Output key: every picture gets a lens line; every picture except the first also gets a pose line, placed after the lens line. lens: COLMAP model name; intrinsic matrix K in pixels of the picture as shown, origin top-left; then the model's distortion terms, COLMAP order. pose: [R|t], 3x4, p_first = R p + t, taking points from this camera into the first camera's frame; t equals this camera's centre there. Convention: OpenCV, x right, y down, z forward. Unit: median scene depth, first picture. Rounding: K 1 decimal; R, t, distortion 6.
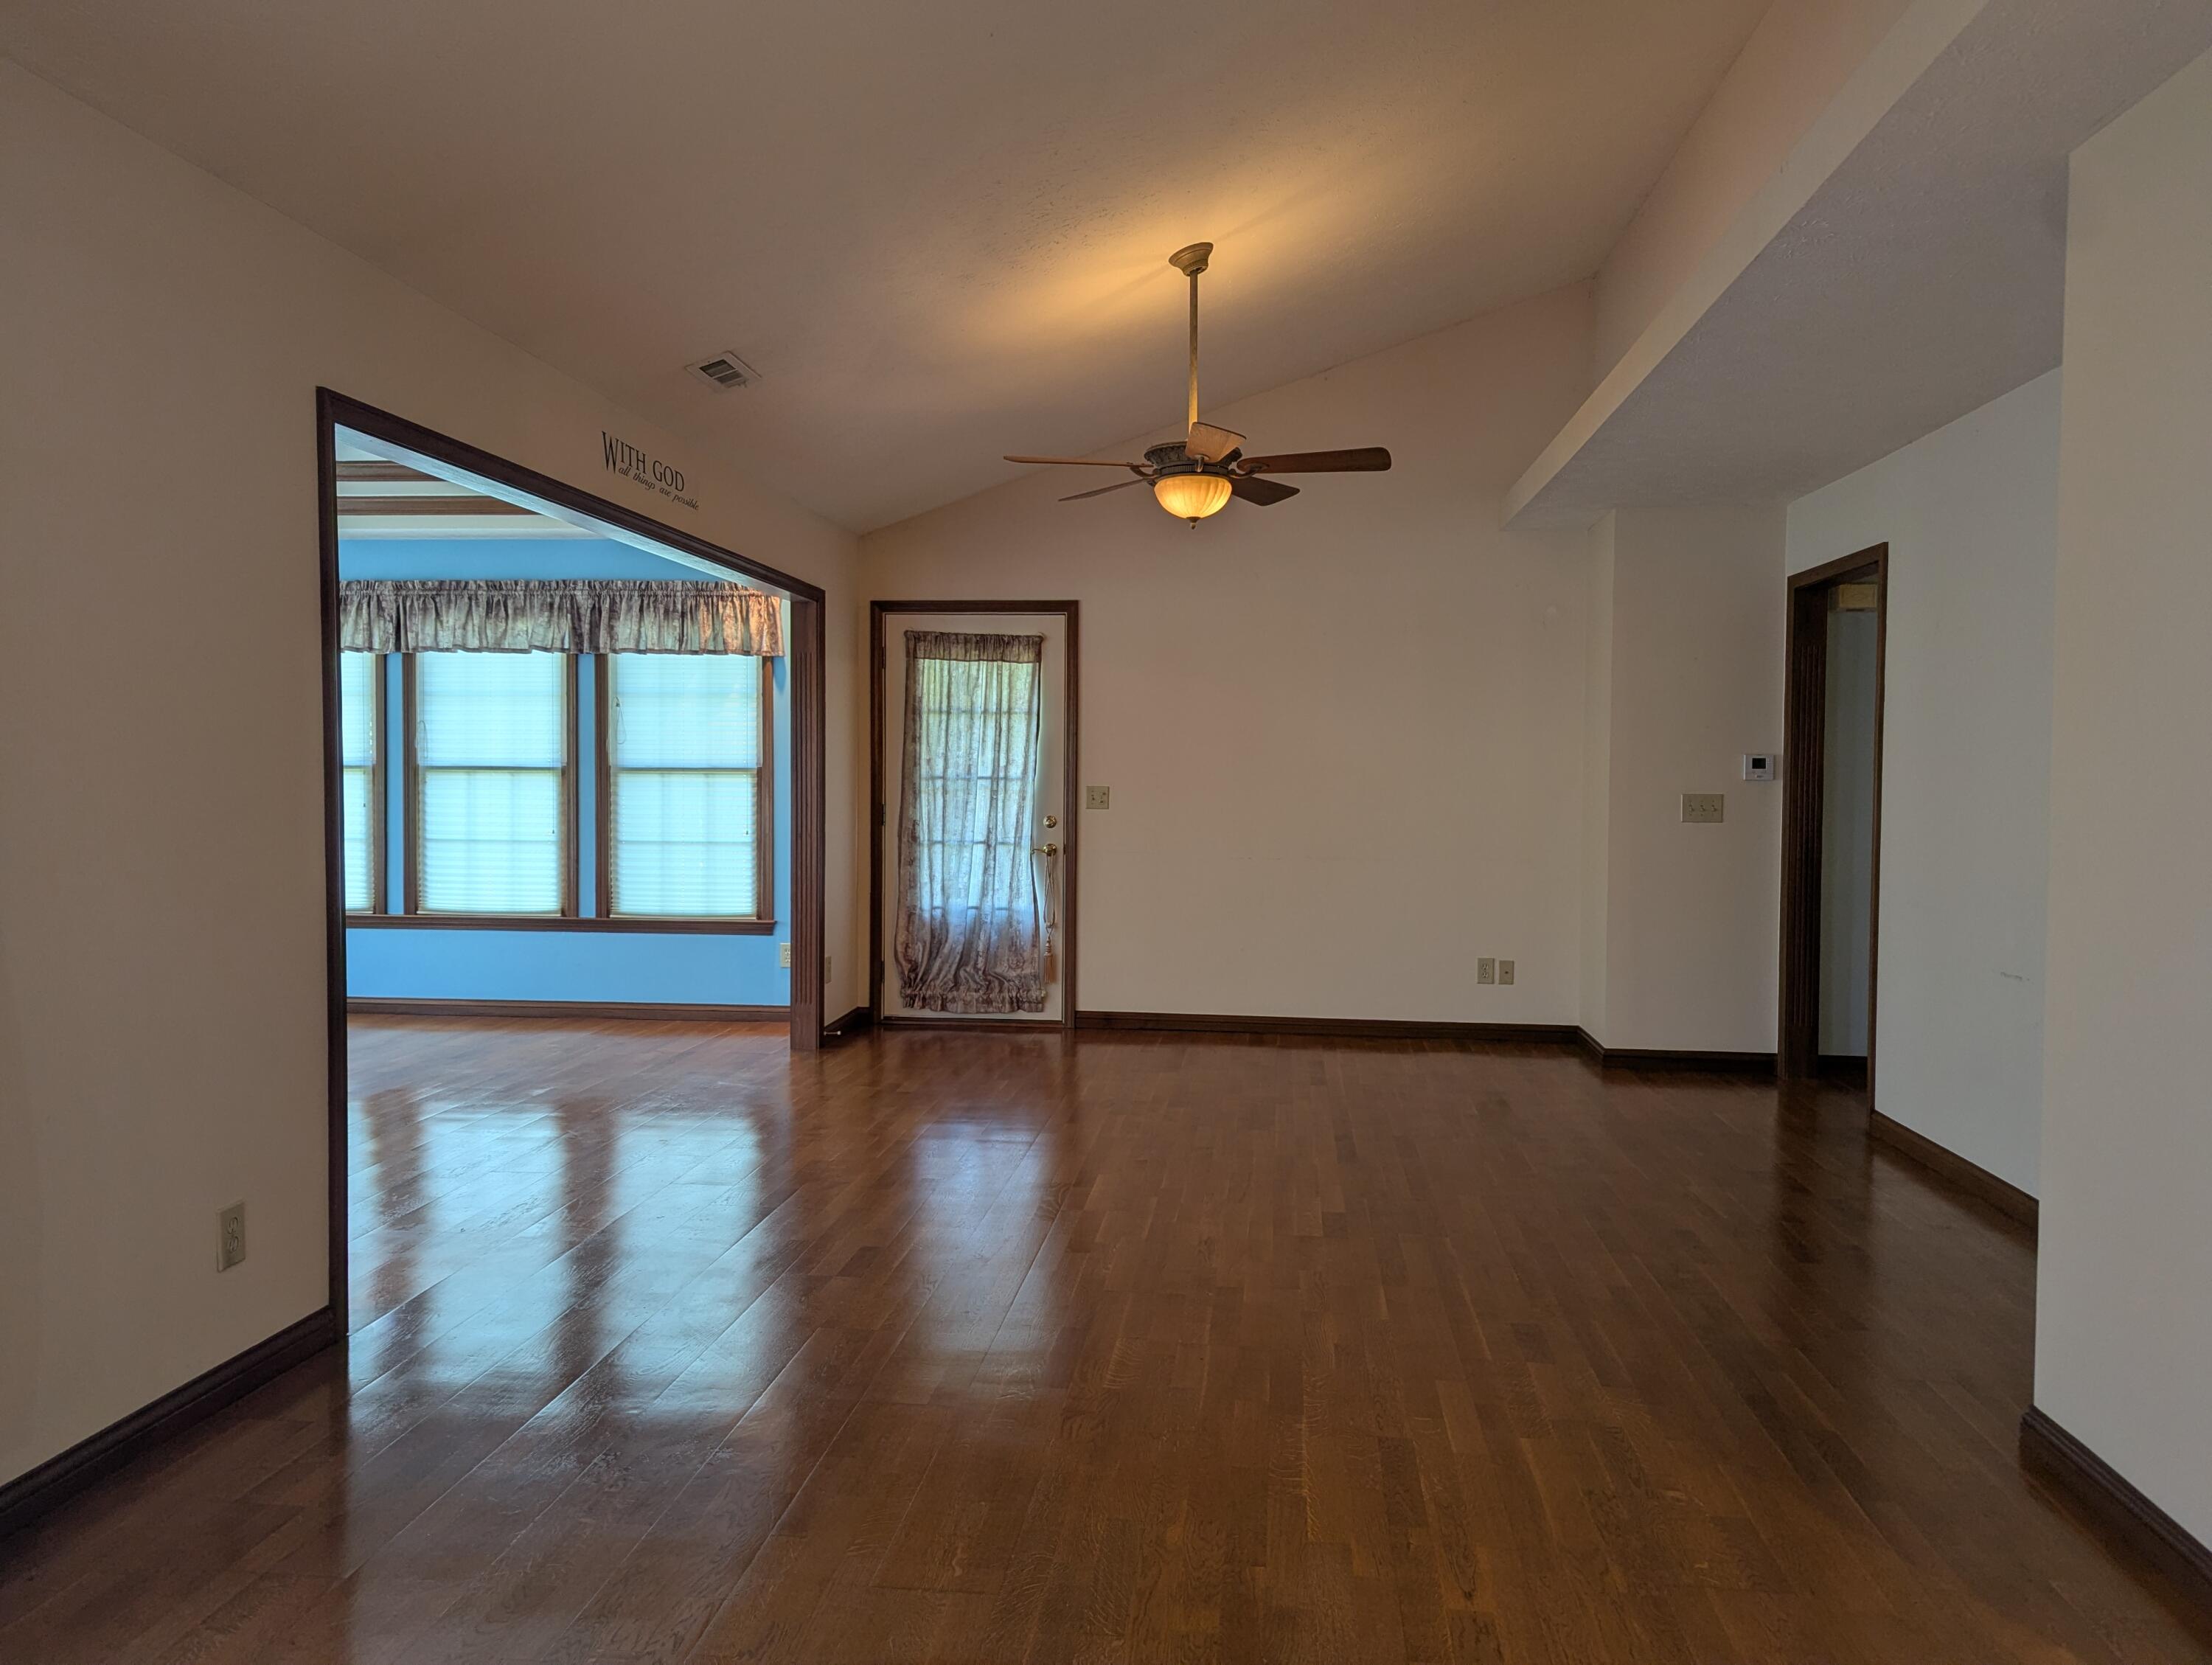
lens RADIAL K [[1545.4, 0, 1106.0], [0, 1545.4, 832.5], [0, 0, 1]] dist [0.081113, -0.089762]
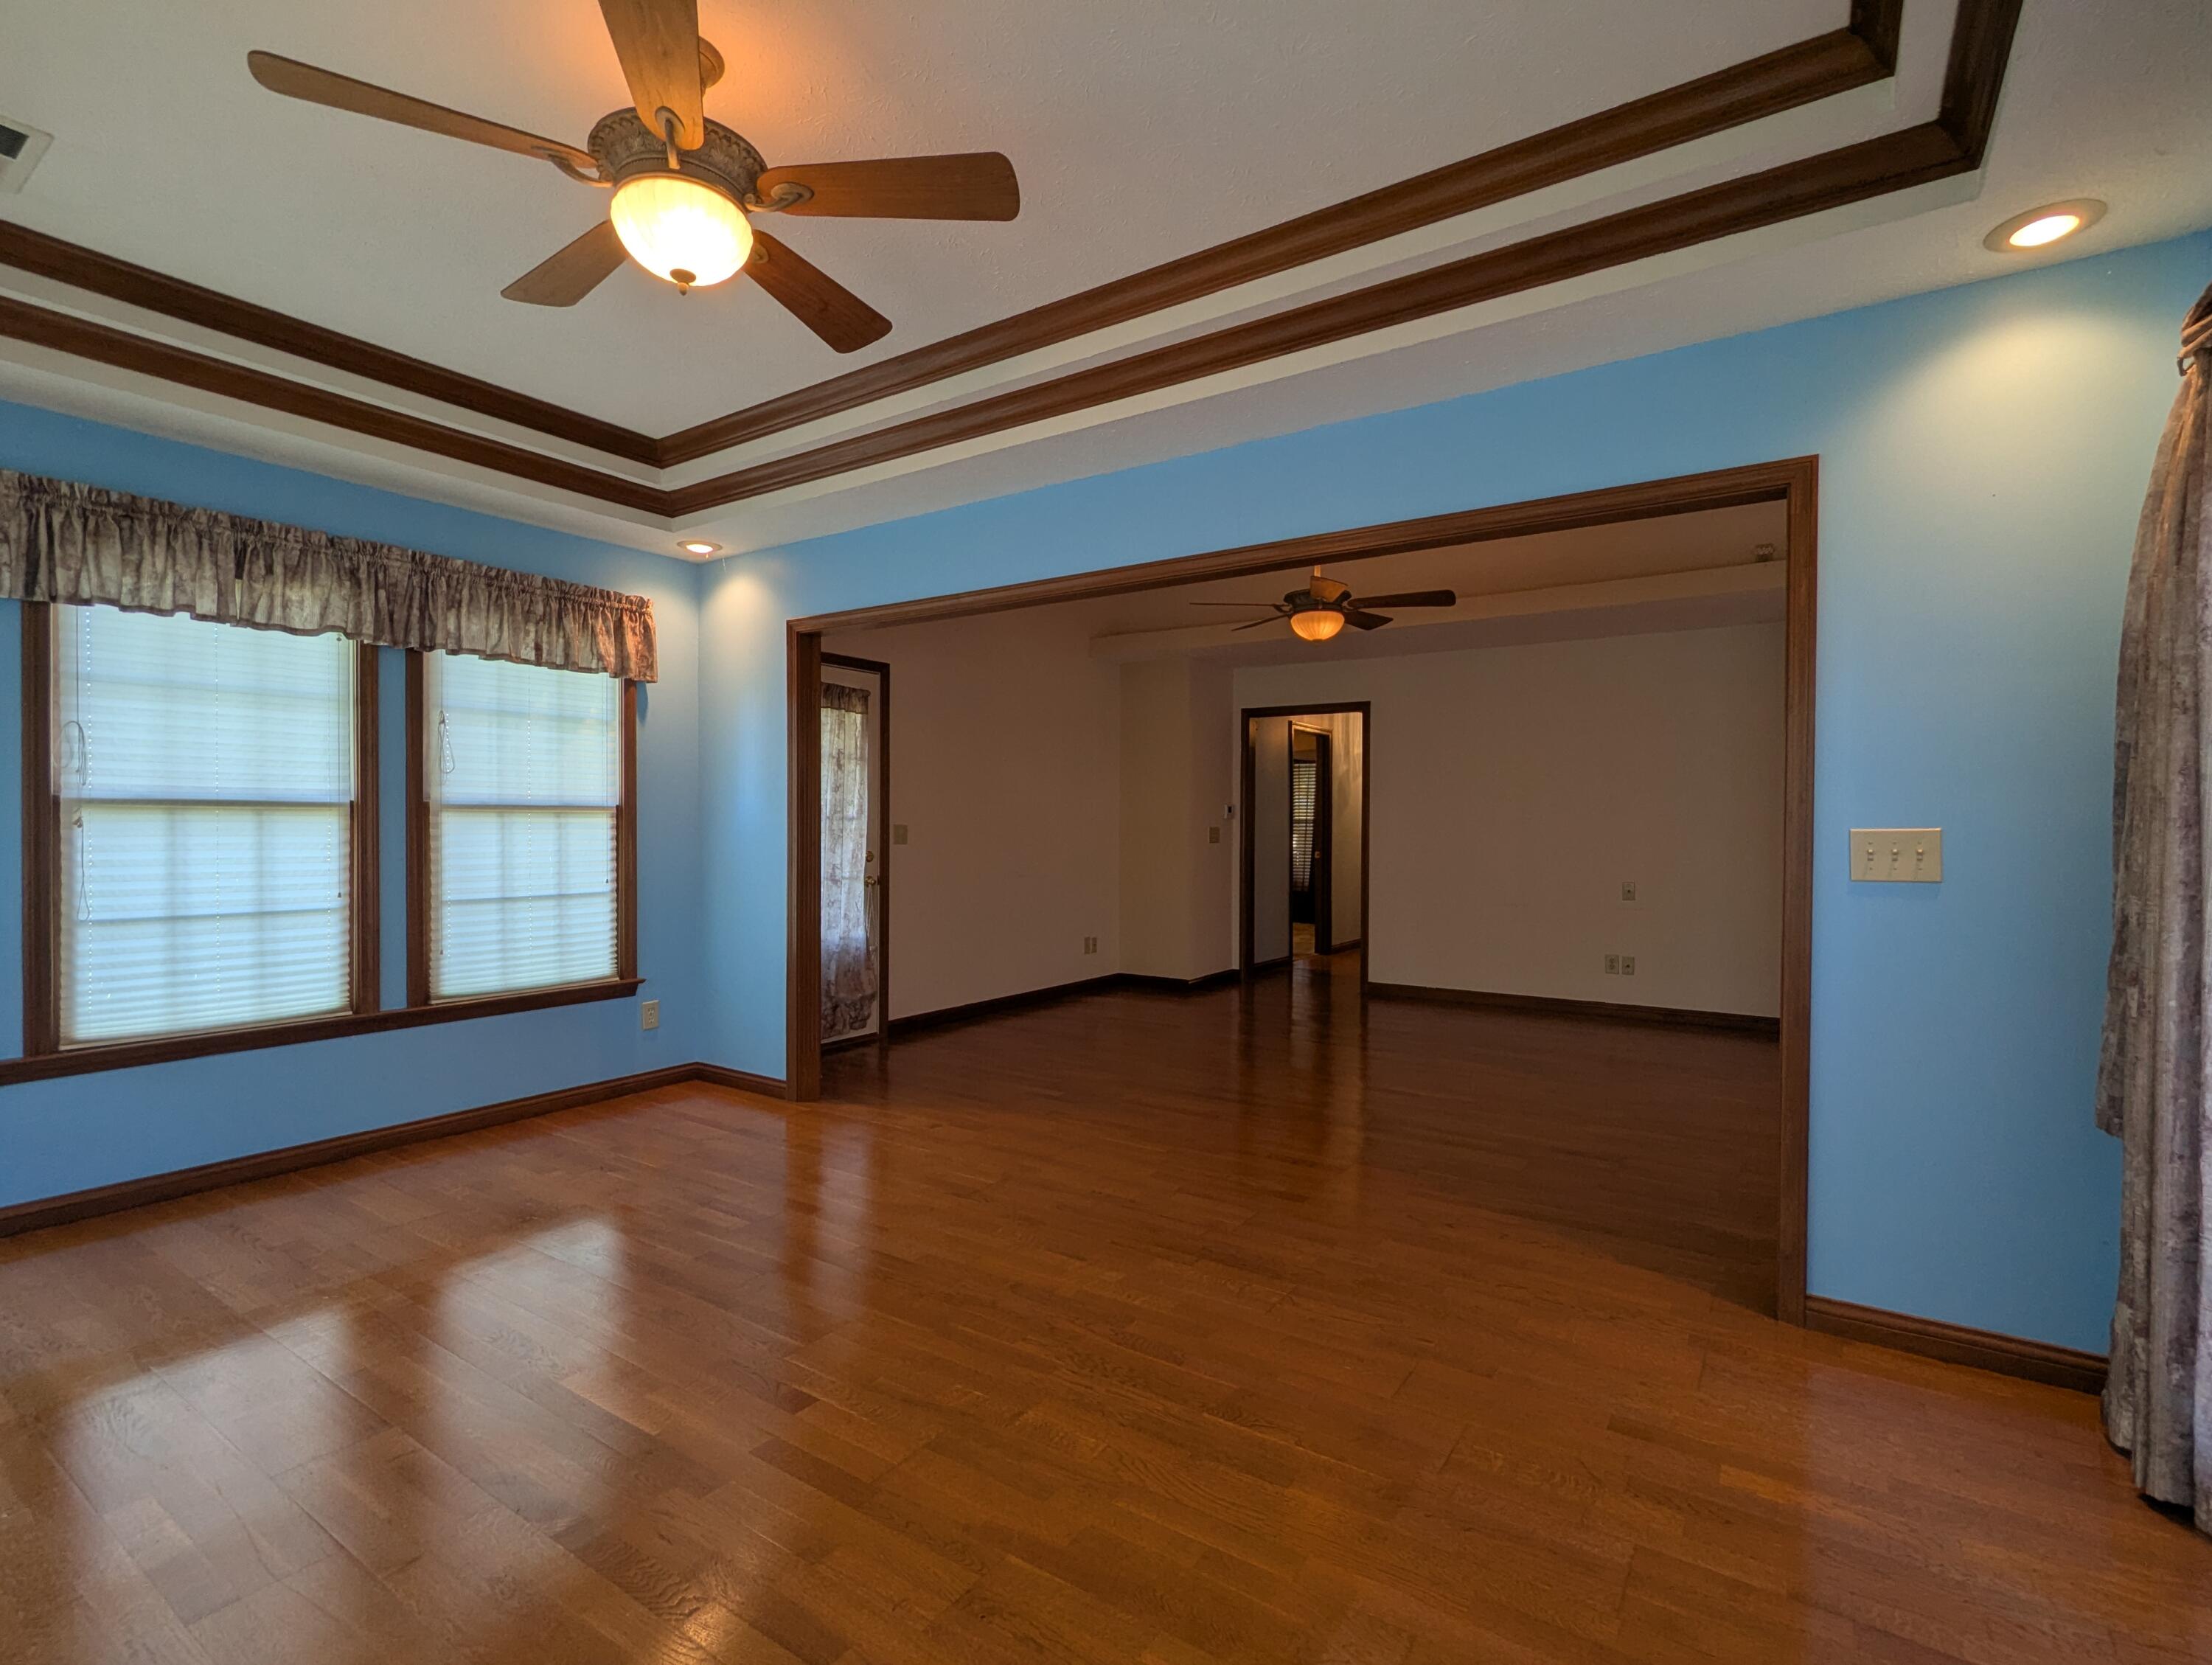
lens RADIAL K [[1058.5, 0, 1106.0], [0, 1058.5, 832.5], [0, 0, 1]] dist [0.003546, 0.002266]
pose [[0.461606, -0.009629, 0.887033, -0.622590], [0.049363, 0.998671, -0.014847, -0.004352], [-0.885710, 0.050640, 0.461468, 0.479310]]
